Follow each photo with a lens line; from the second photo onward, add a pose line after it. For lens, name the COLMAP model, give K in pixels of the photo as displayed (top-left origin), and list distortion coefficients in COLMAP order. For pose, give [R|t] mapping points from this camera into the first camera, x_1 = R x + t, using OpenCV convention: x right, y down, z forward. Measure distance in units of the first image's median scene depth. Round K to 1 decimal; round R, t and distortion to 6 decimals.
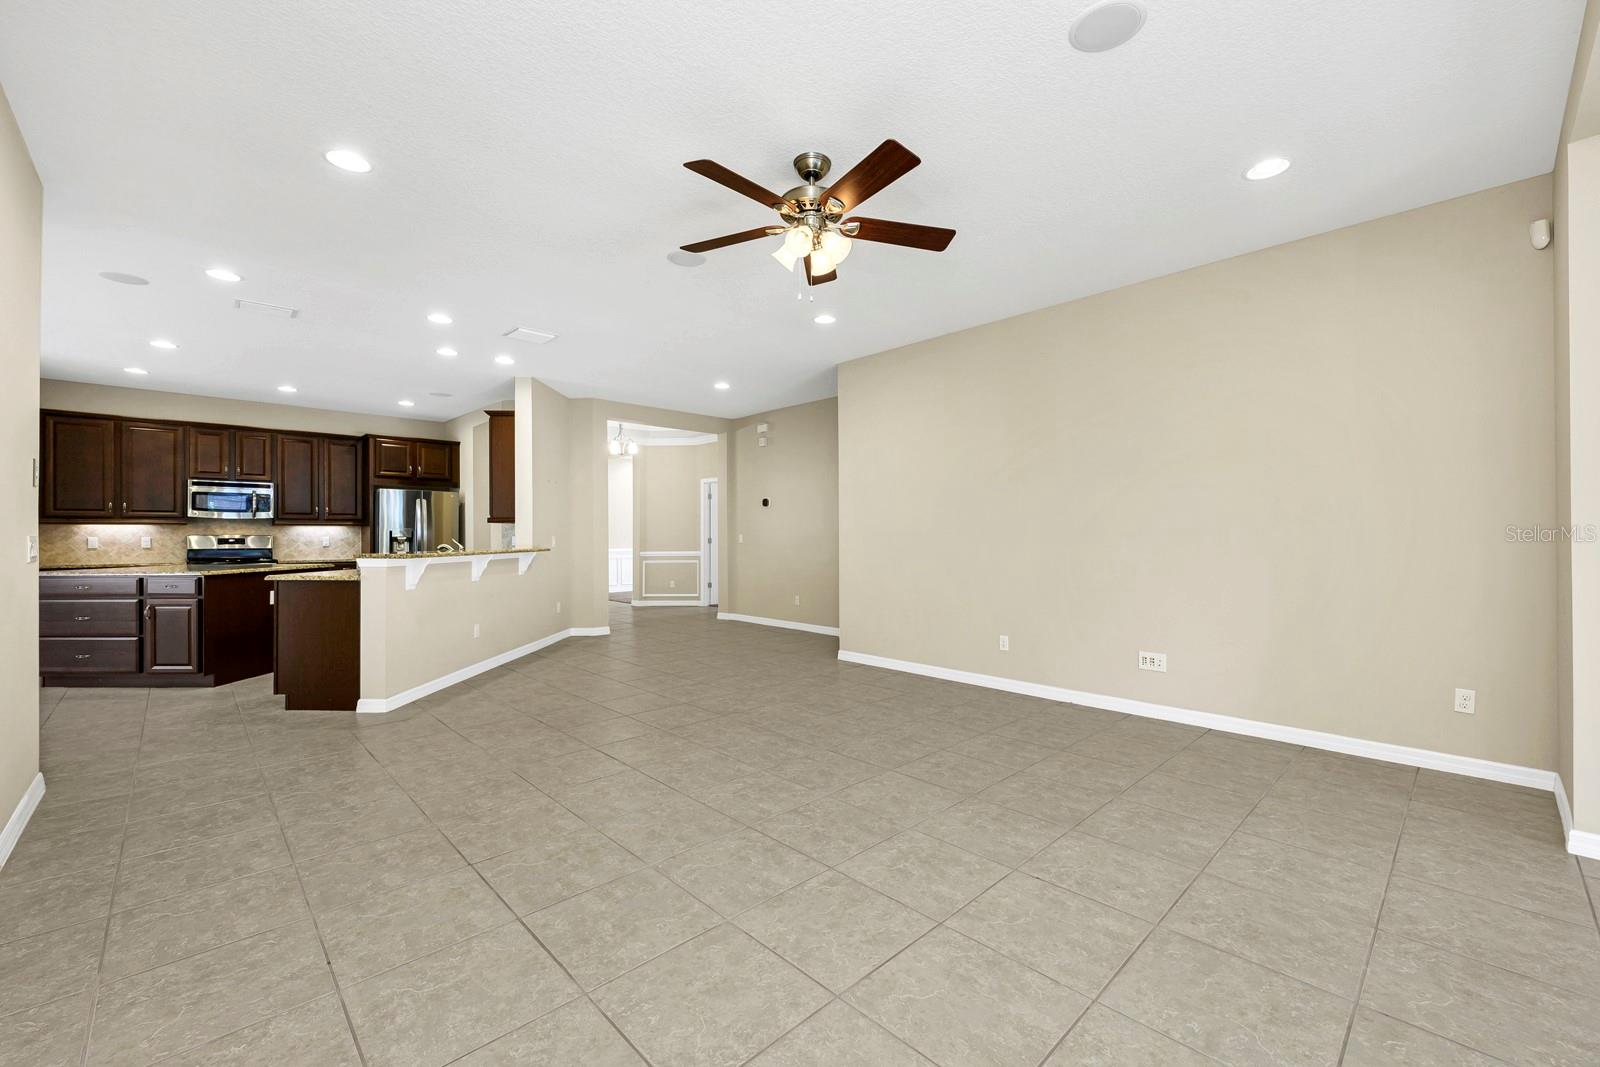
lens RADIAL K [[644.8, 0, 800.0], [0, 644.8, 533.5], [0, 0, 1]] dist [0.000989, -0.000102]
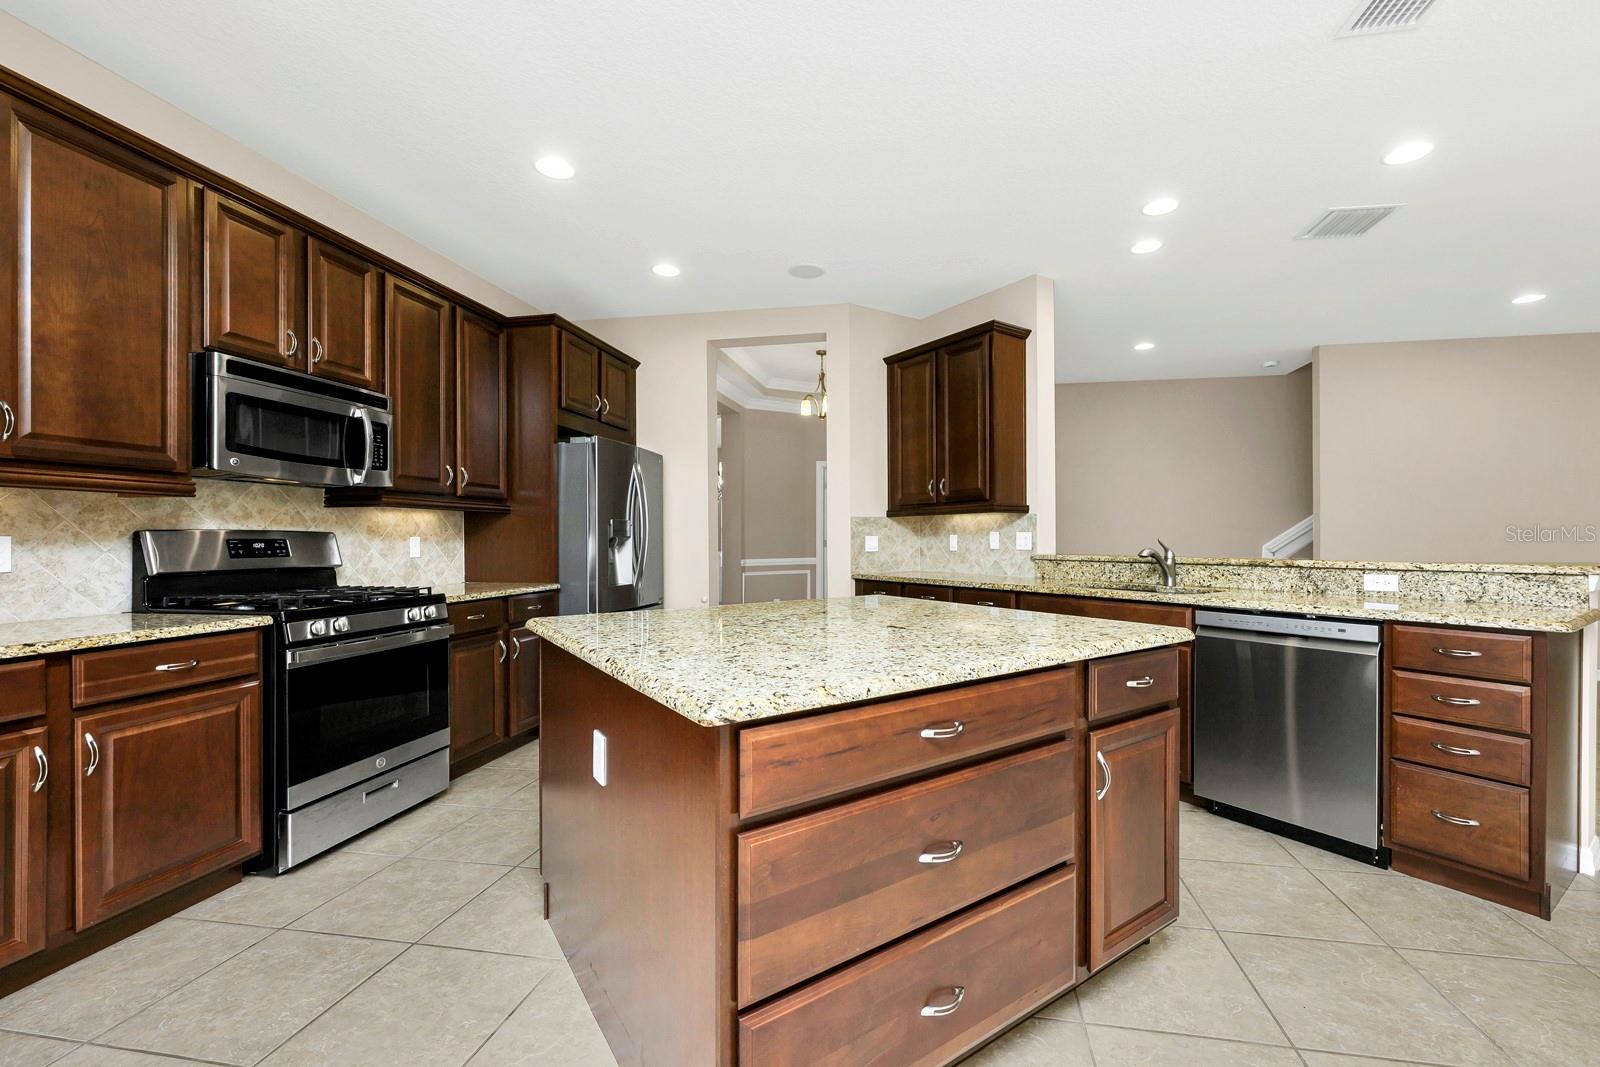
lens RADIAL K [[644.8, 0, 800.0], [0, 644.8, 533.5], [0, 0, 1]] dist [0.000989, -0.000102]
pose [[0.834422, 0.014346, 0.550940, -0.815446], [-0.016294, 0.999866, -0.001357, -0.000295], [-0.550886, -0.007845, 0.834544, 0.540097]]
